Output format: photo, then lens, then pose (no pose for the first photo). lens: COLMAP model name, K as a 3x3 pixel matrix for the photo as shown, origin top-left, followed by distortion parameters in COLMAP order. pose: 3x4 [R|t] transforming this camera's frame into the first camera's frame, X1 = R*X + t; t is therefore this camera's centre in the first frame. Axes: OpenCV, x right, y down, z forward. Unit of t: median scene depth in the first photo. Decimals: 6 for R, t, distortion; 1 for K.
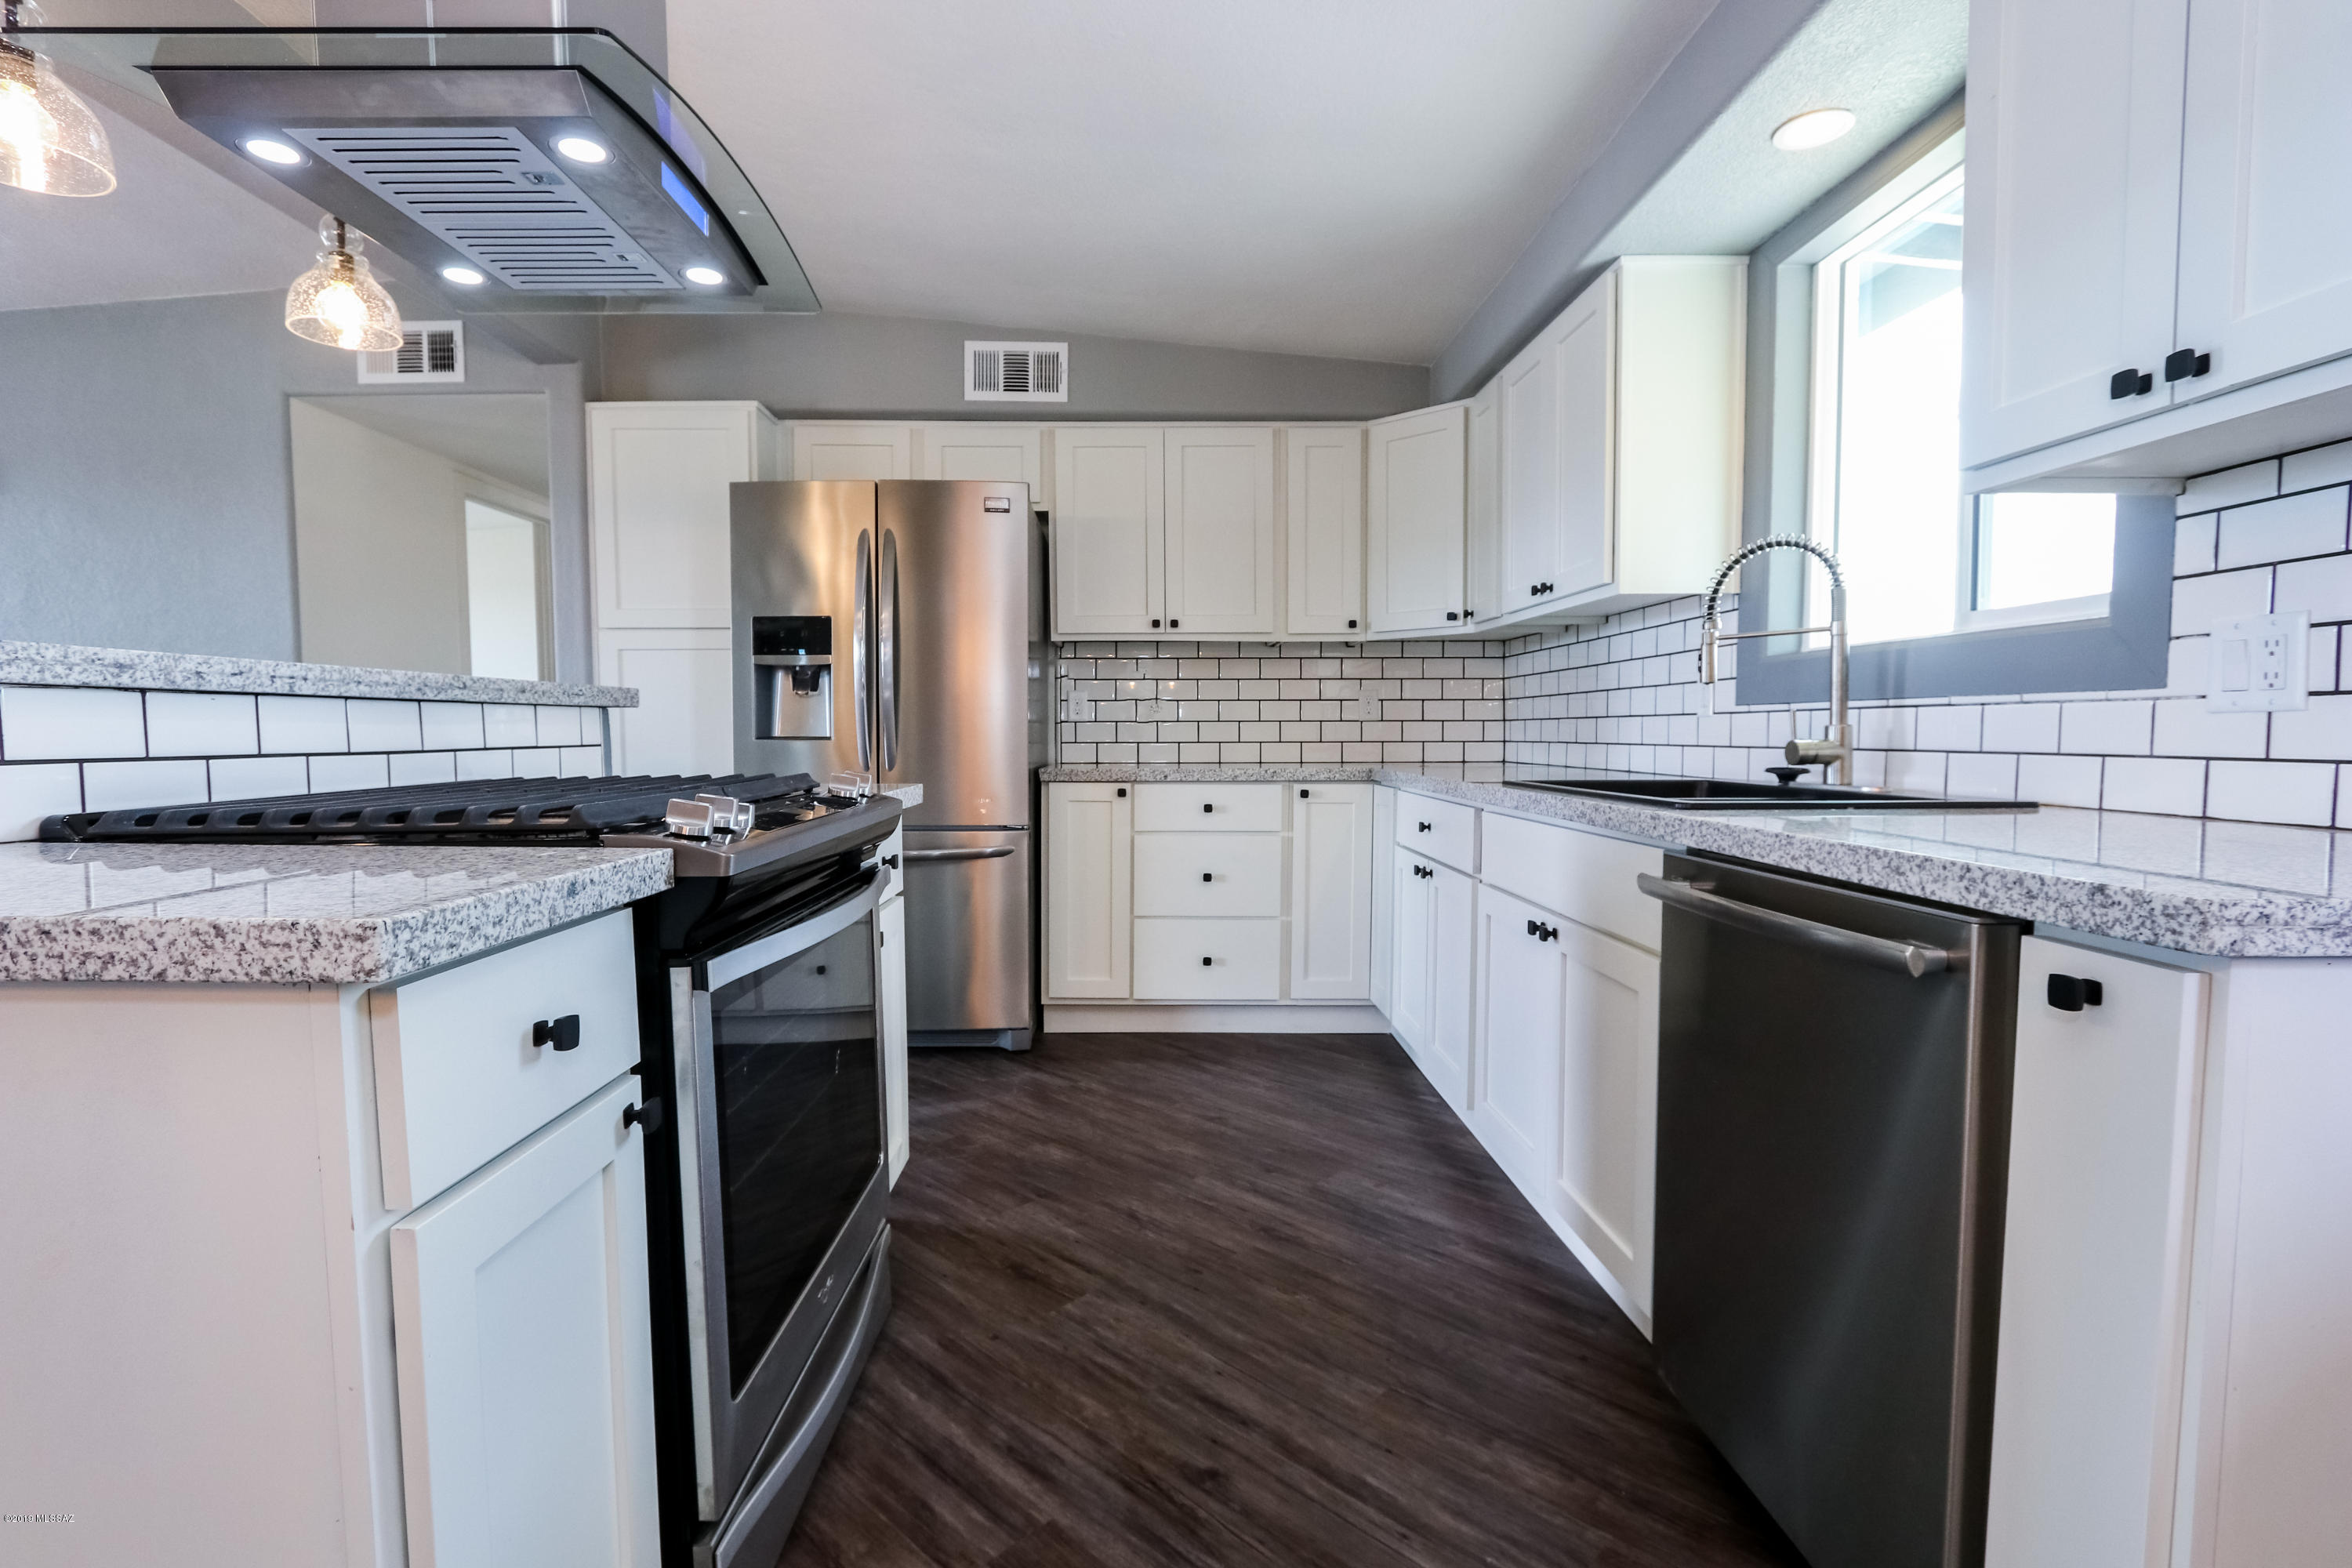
lens RADIAL K [[1089.4, 0, 1153.4], [0, 1089.4, 797.3], [0, 0, 1]] dist [-0.017248, 0.000257]
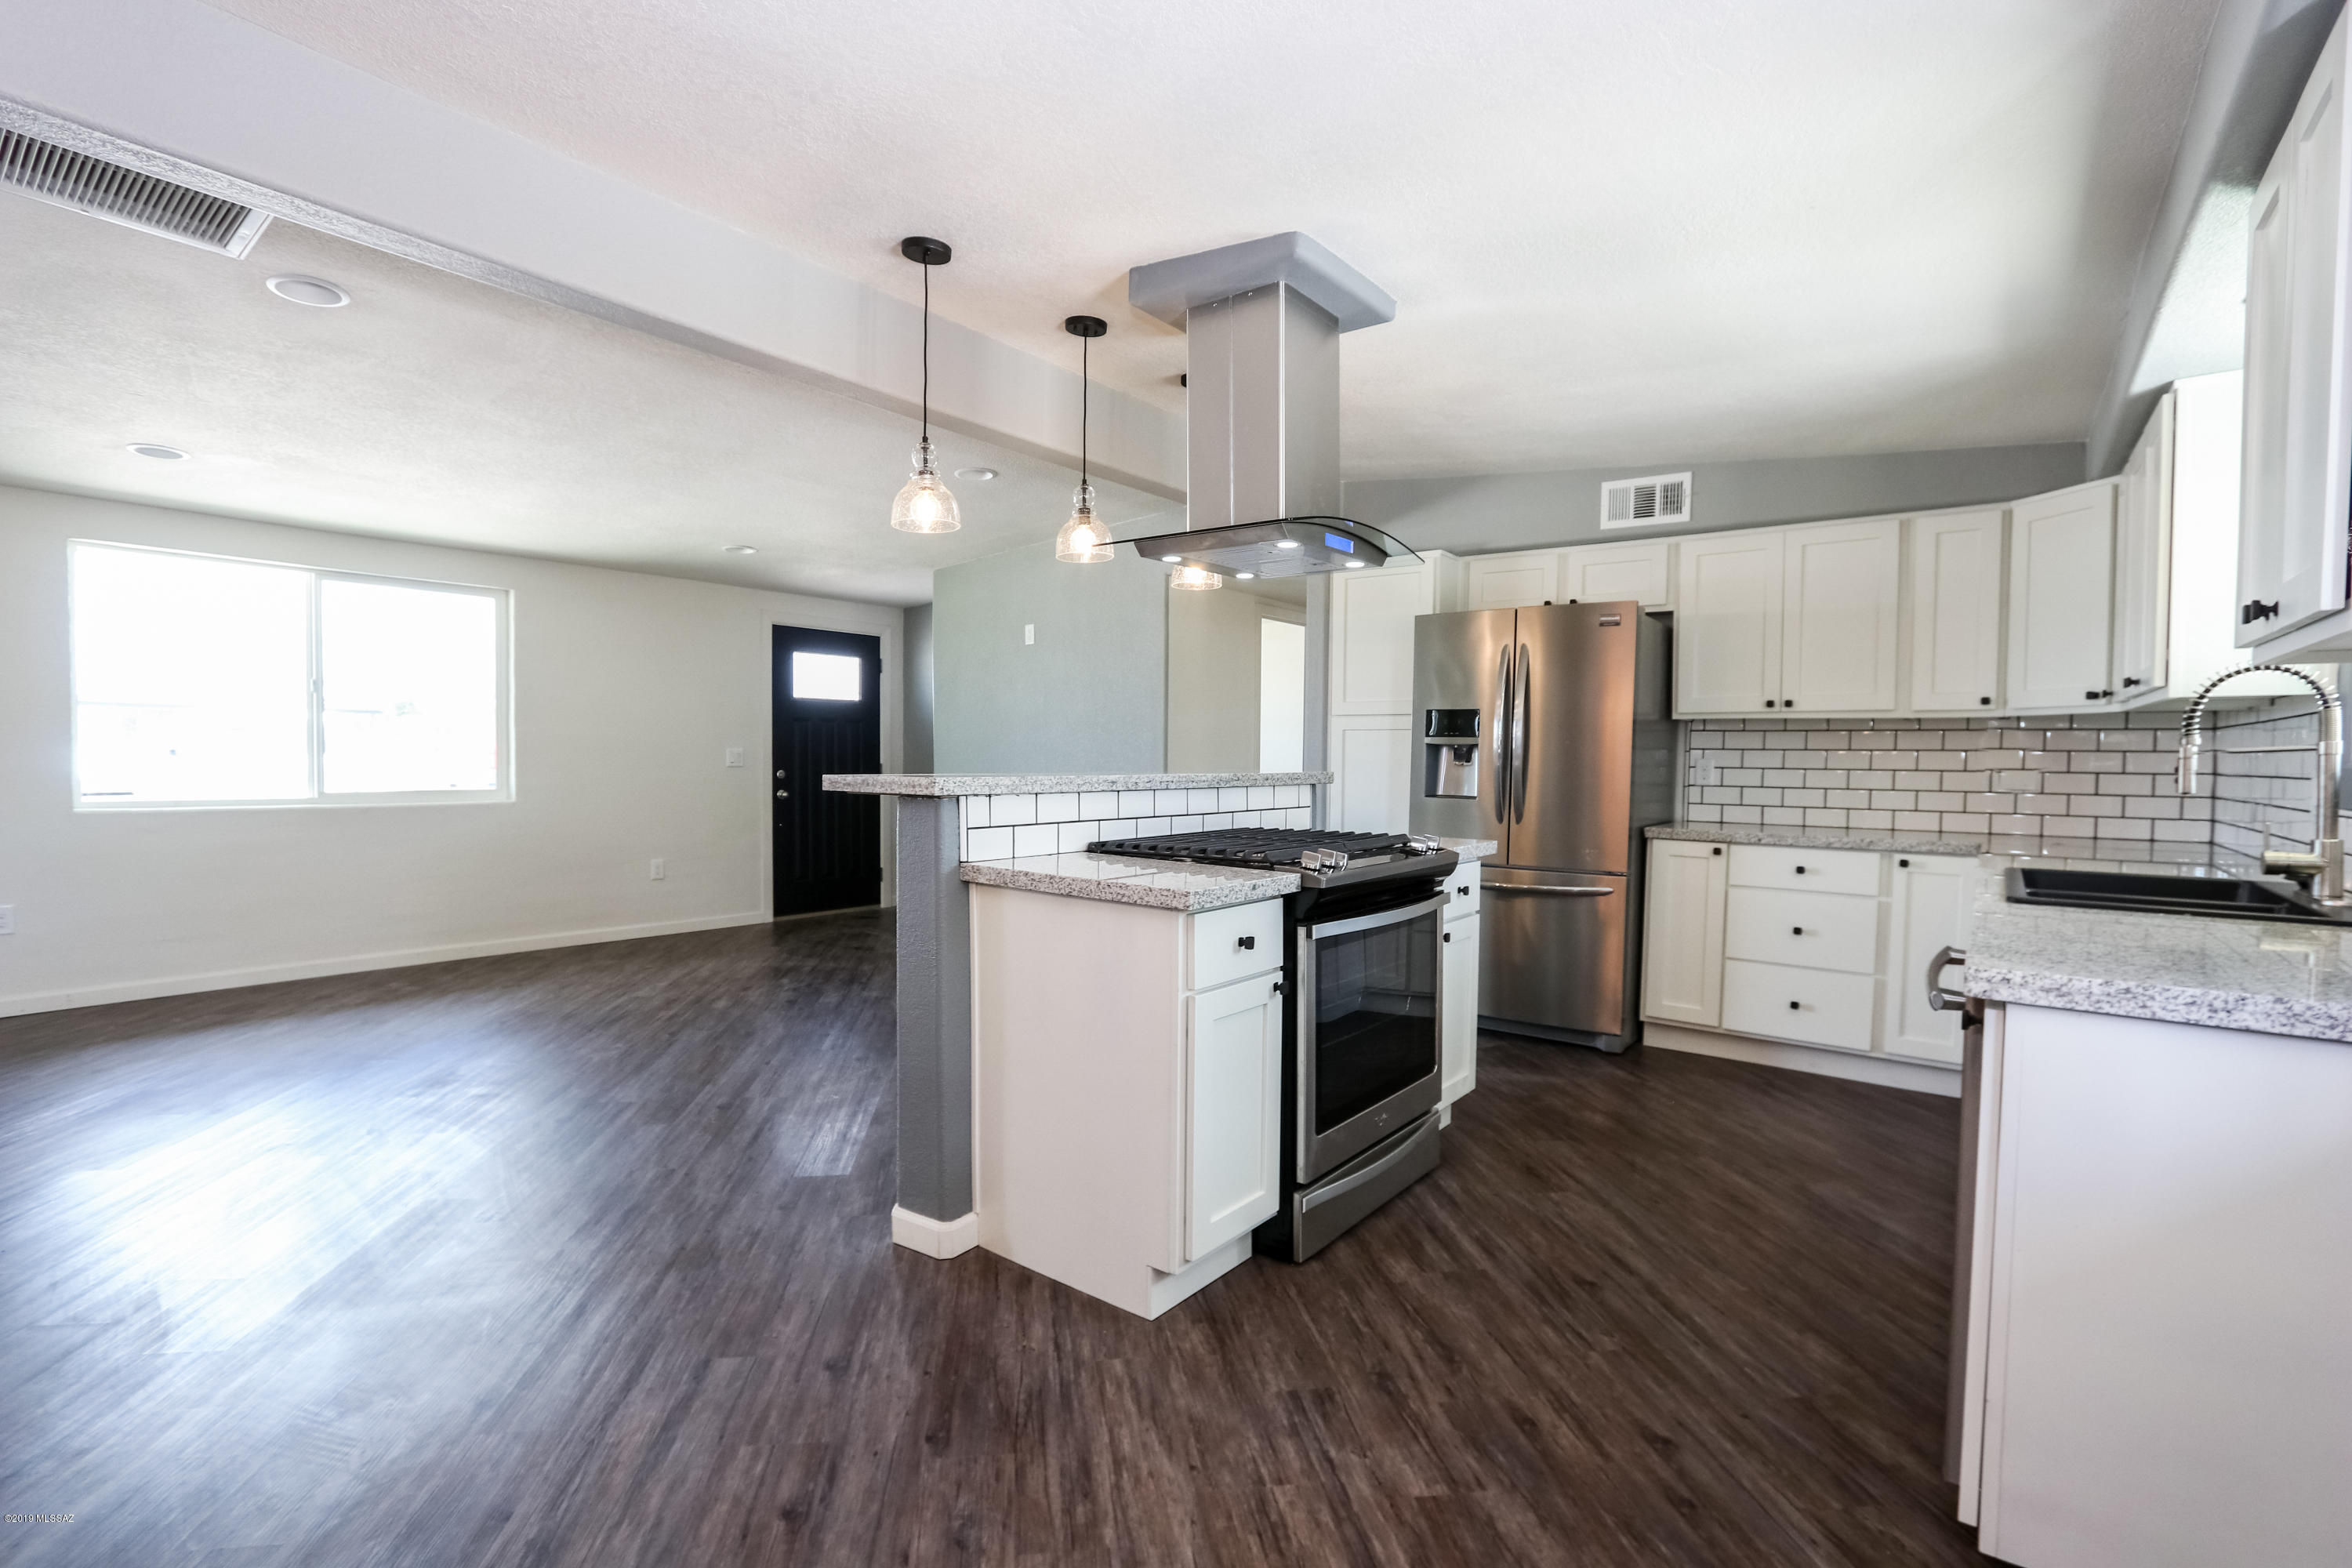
lens RADIAL K [[1079.8, 0, 1157.3], [0, 1079.8, 797.3], [0, 0, 1]] dist [-0.014384, -0.000189]
pose [[0.782973, 0.035801, -0.621025, 0.295833], [-0.050090, 0.998729, -0.005578, -0.035109], [0.620036, 0.035474, 0.783771, -0.395351]]
